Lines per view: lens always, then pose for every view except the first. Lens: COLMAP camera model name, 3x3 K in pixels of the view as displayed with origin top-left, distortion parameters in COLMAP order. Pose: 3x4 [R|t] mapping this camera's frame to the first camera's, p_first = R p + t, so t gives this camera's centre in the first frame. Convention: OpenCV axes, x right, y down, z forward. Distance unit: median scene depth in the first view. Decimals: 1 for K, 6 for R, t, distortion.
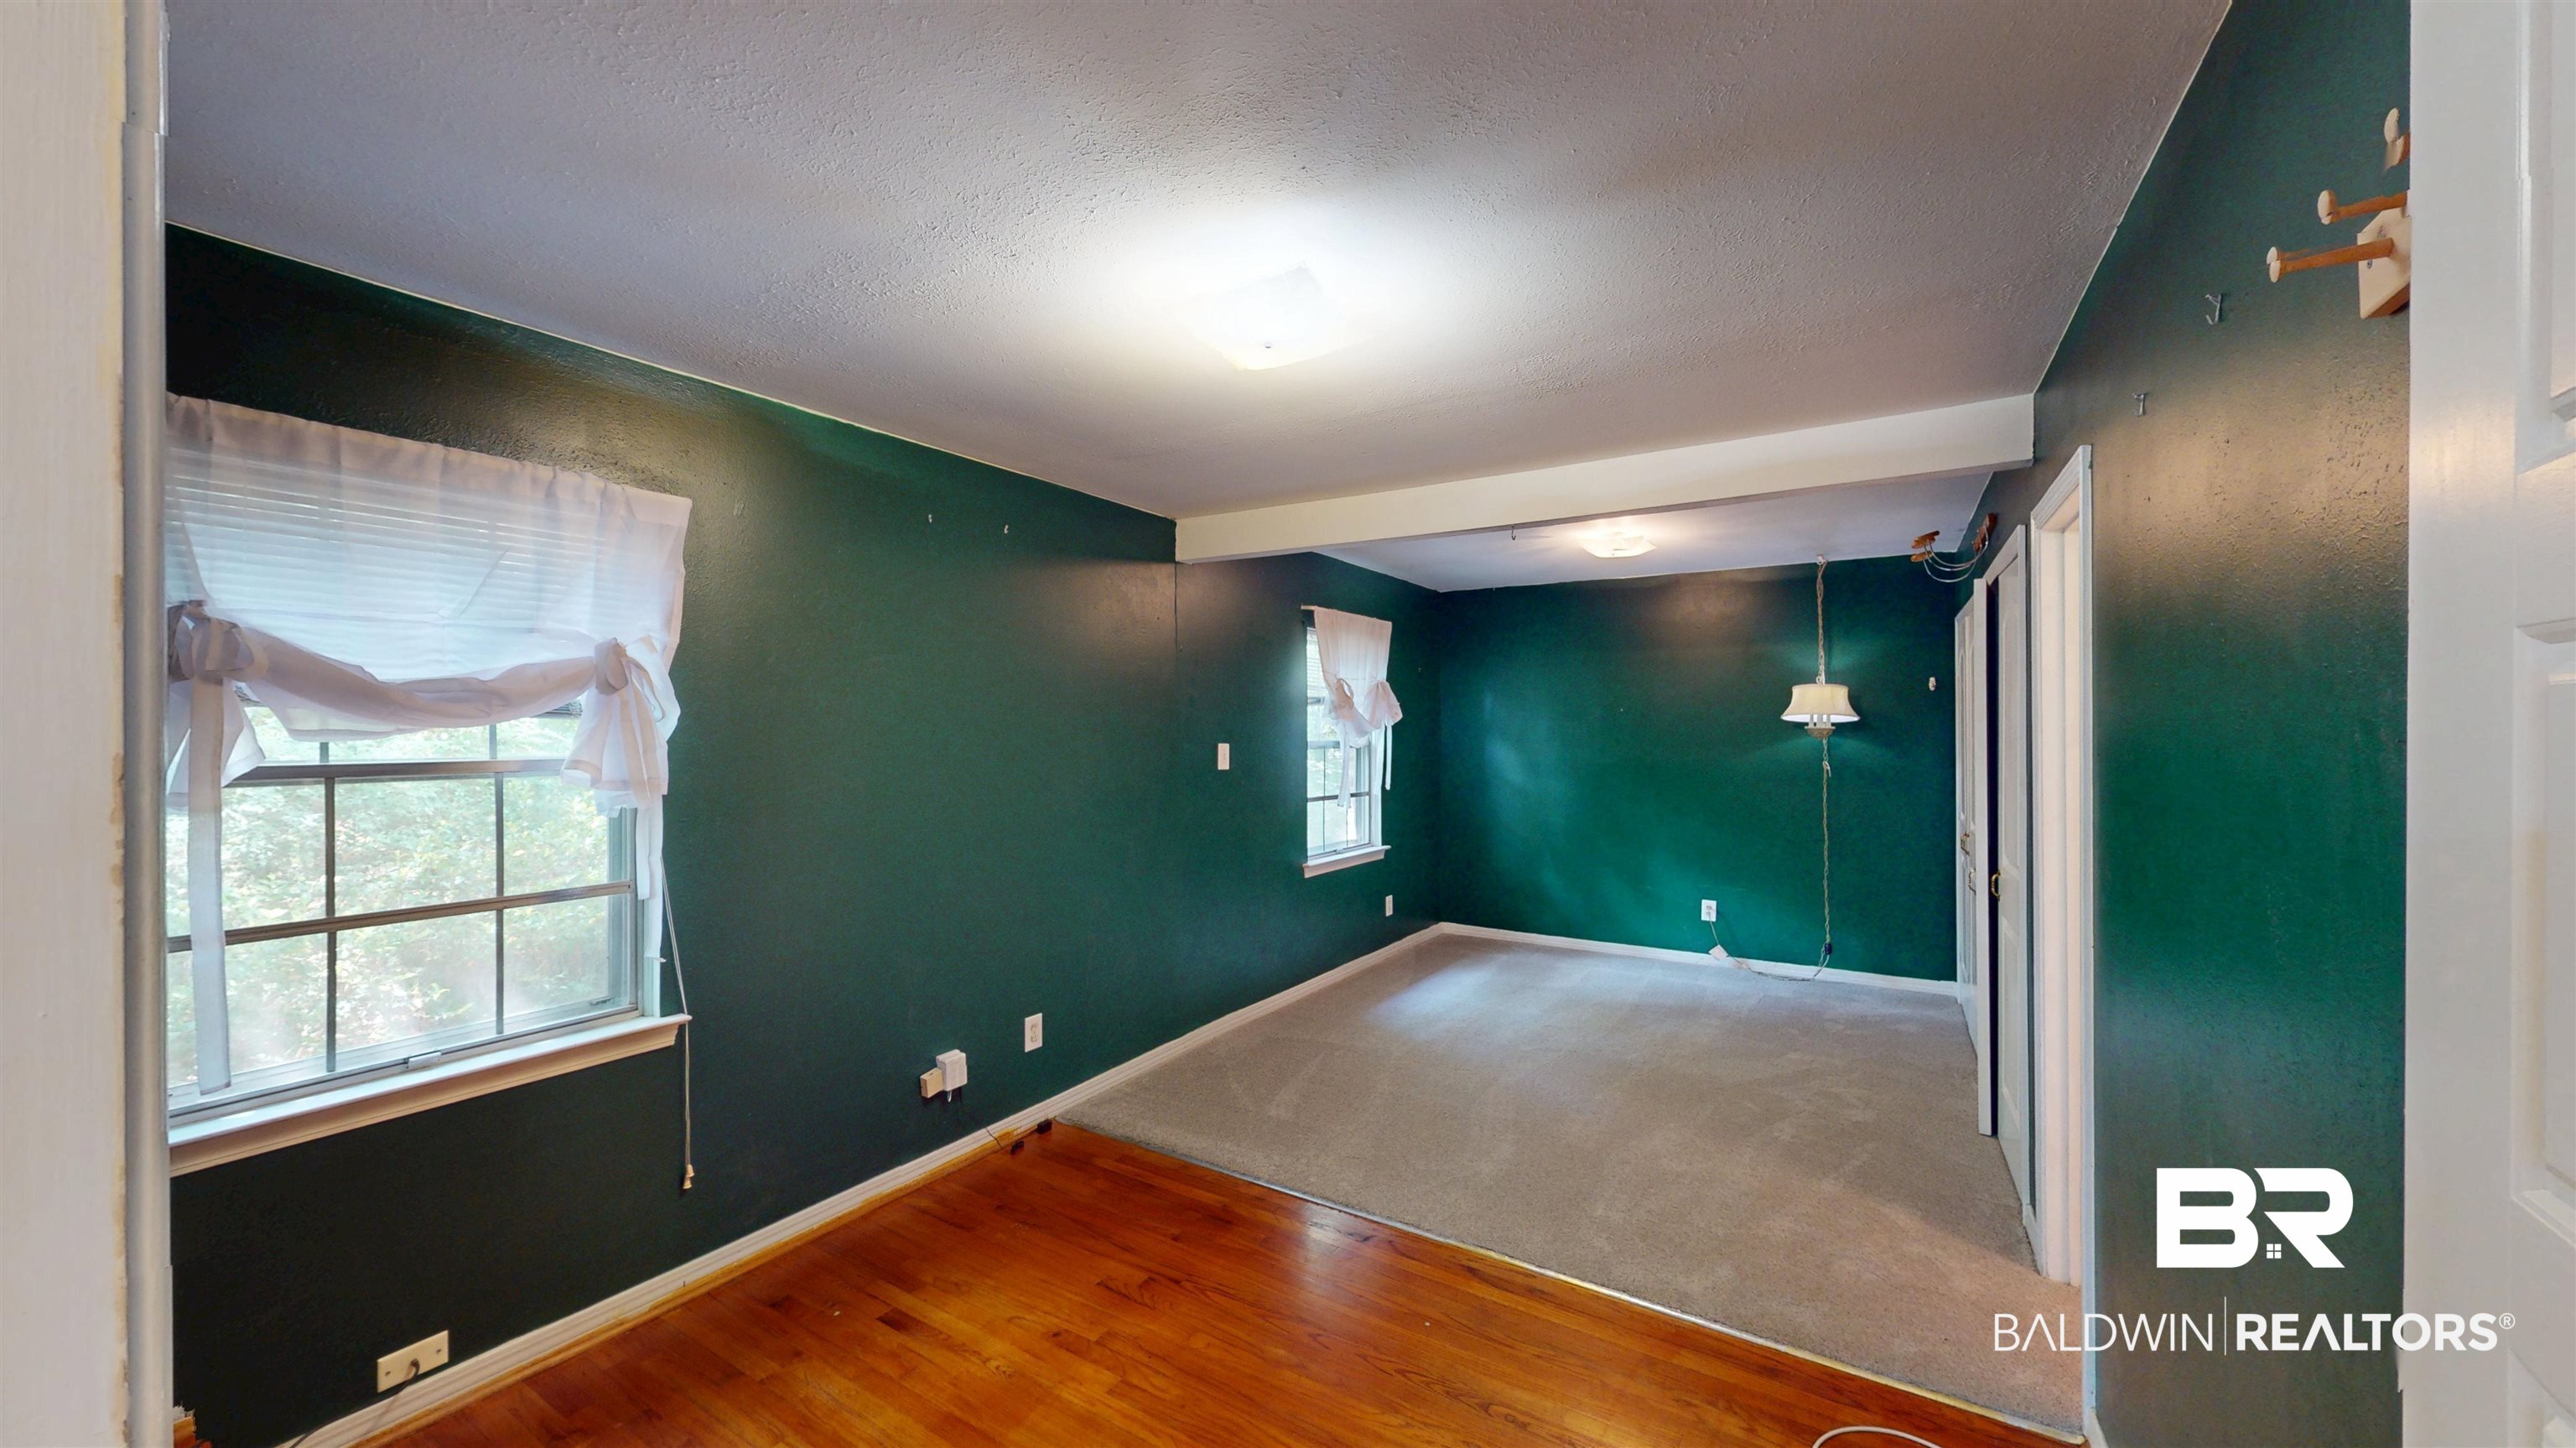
lens RADIAL K [[958.1, 0, 1280.5], [0, 958.1, 722.6], [0, 0, 1]] dist [0.008103, -0.000254]
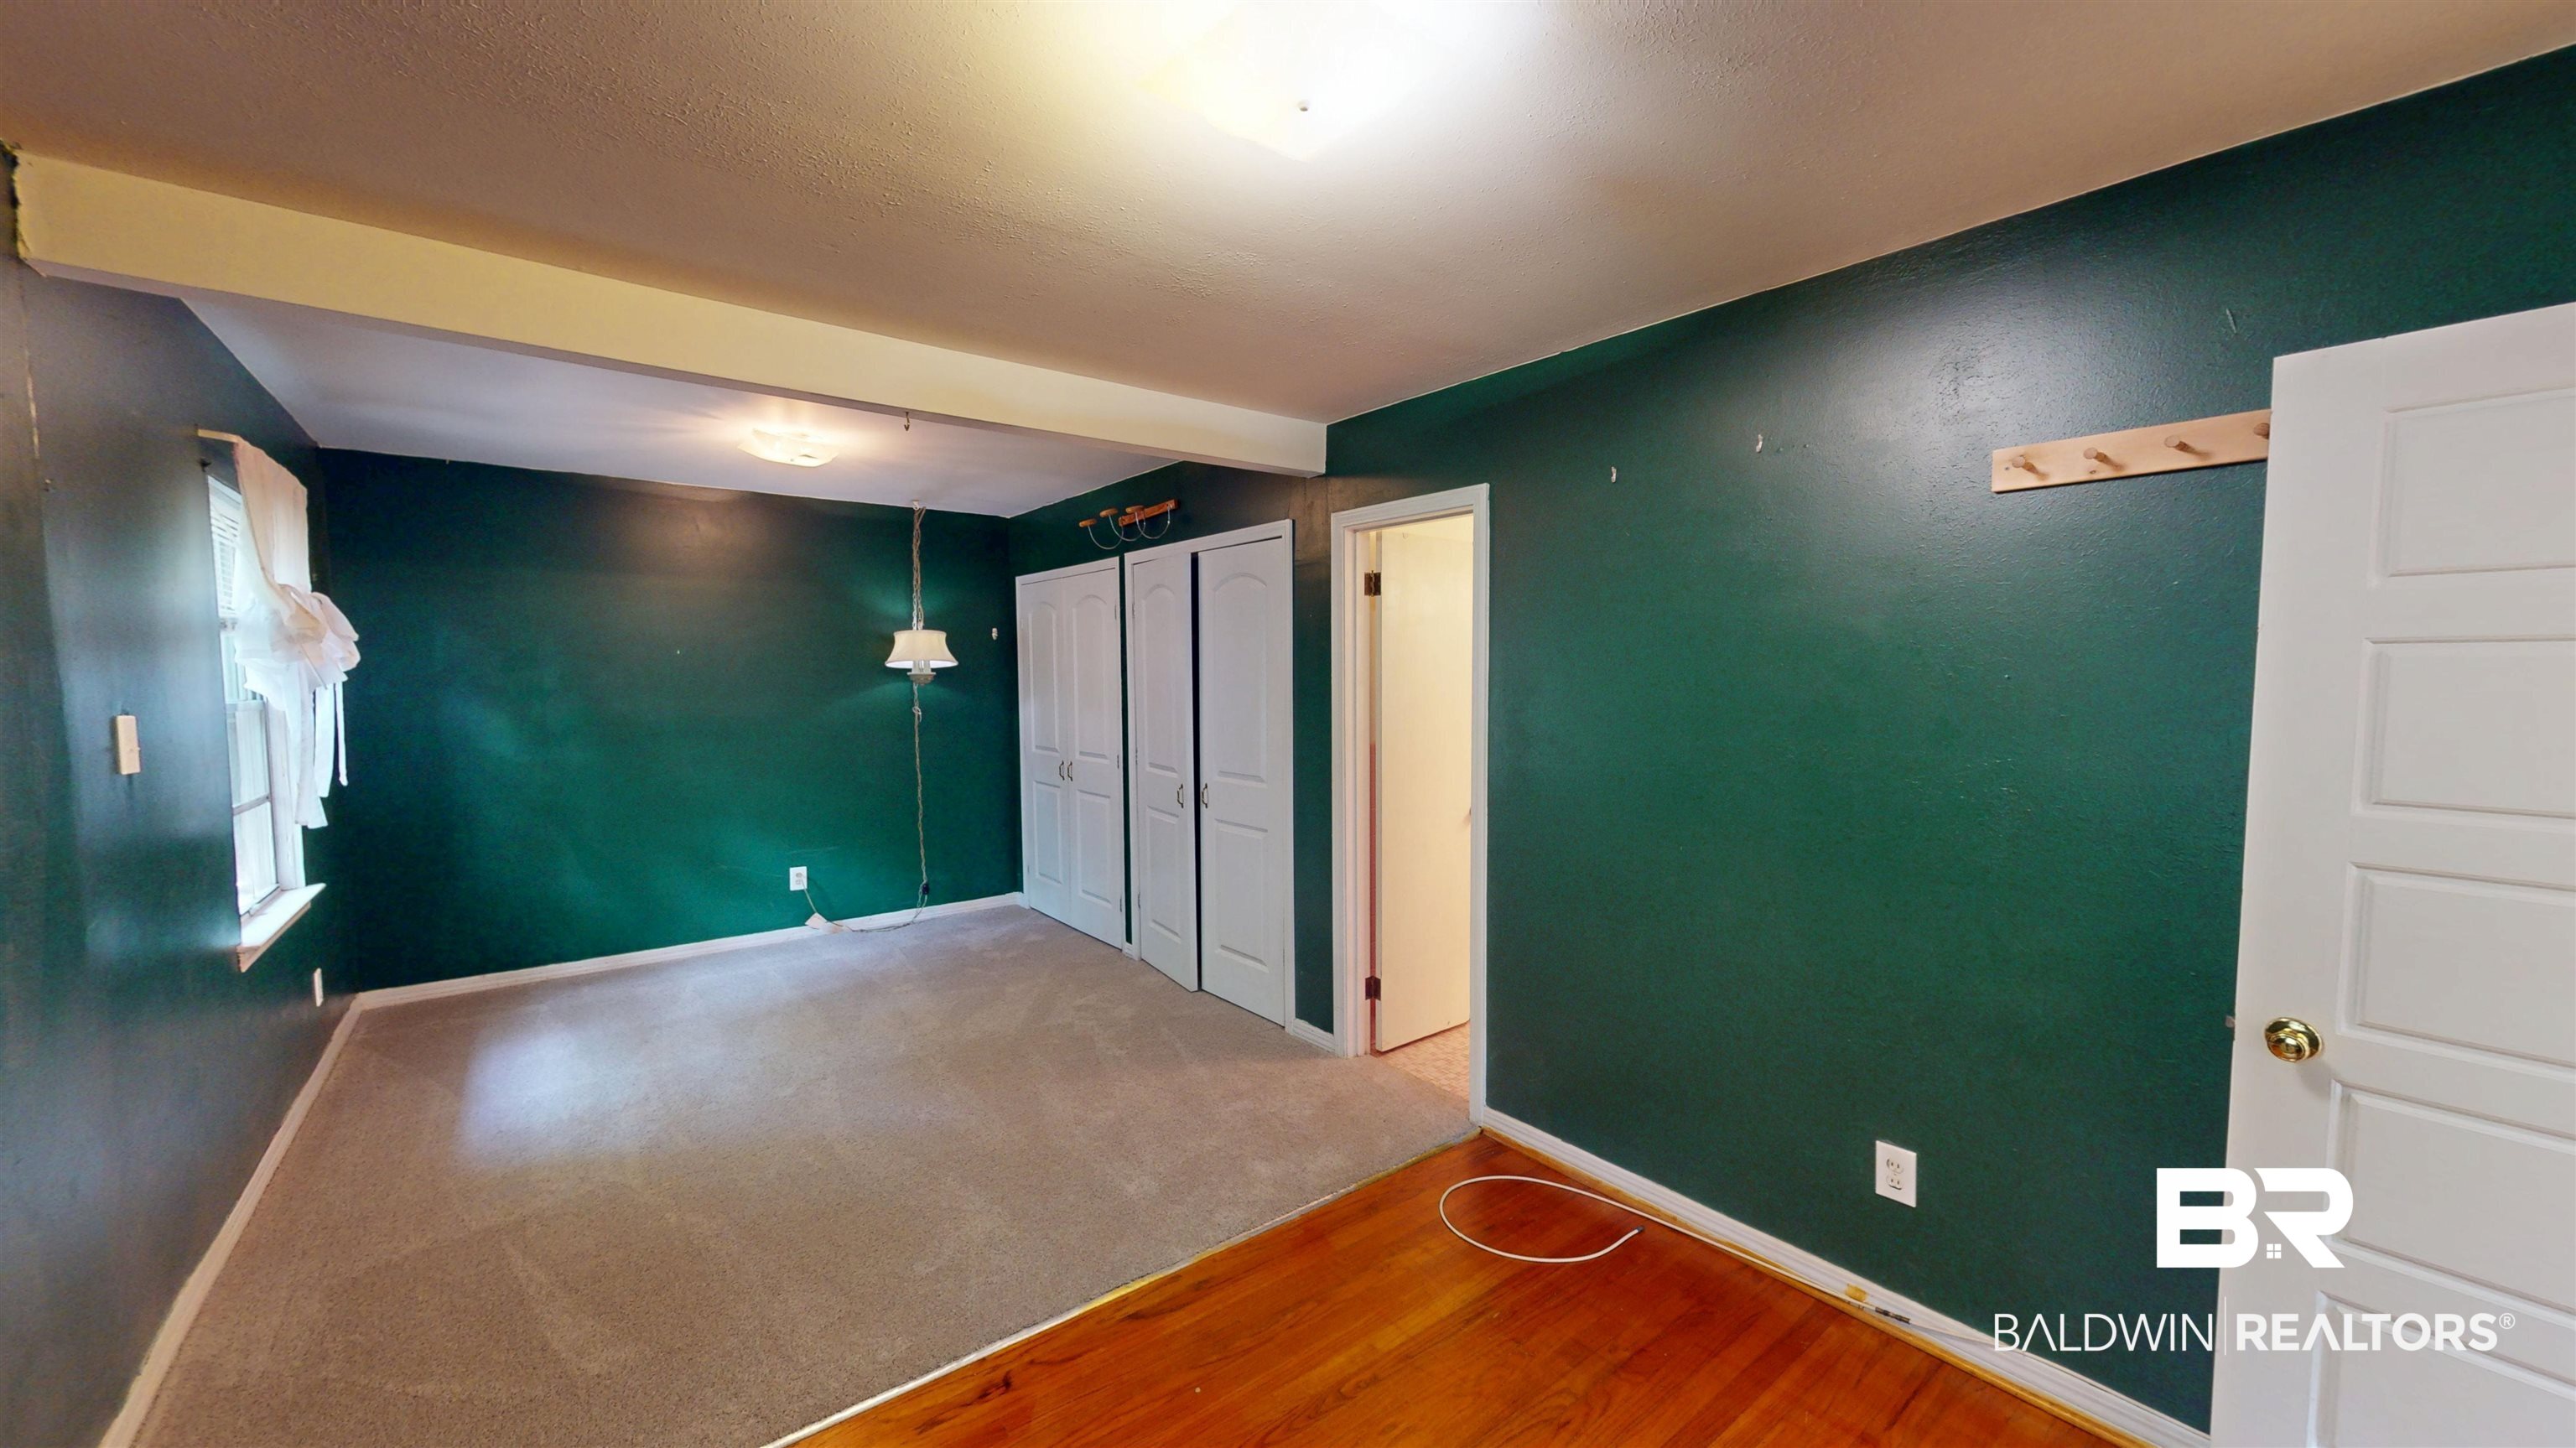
lens RADIAL K [[958.1, 0, 1288.6], [0, 958.1, 730.1], [0, 0, 1]] dist [0.008103, -0.000254]
pose [[0.331903, -0.061339, 0.941317, -0.270748], [-0.000184, 0.997879, 0.065090, -0.001197], [-0.943314, -0.021776, 0.331188, 0.311080]]
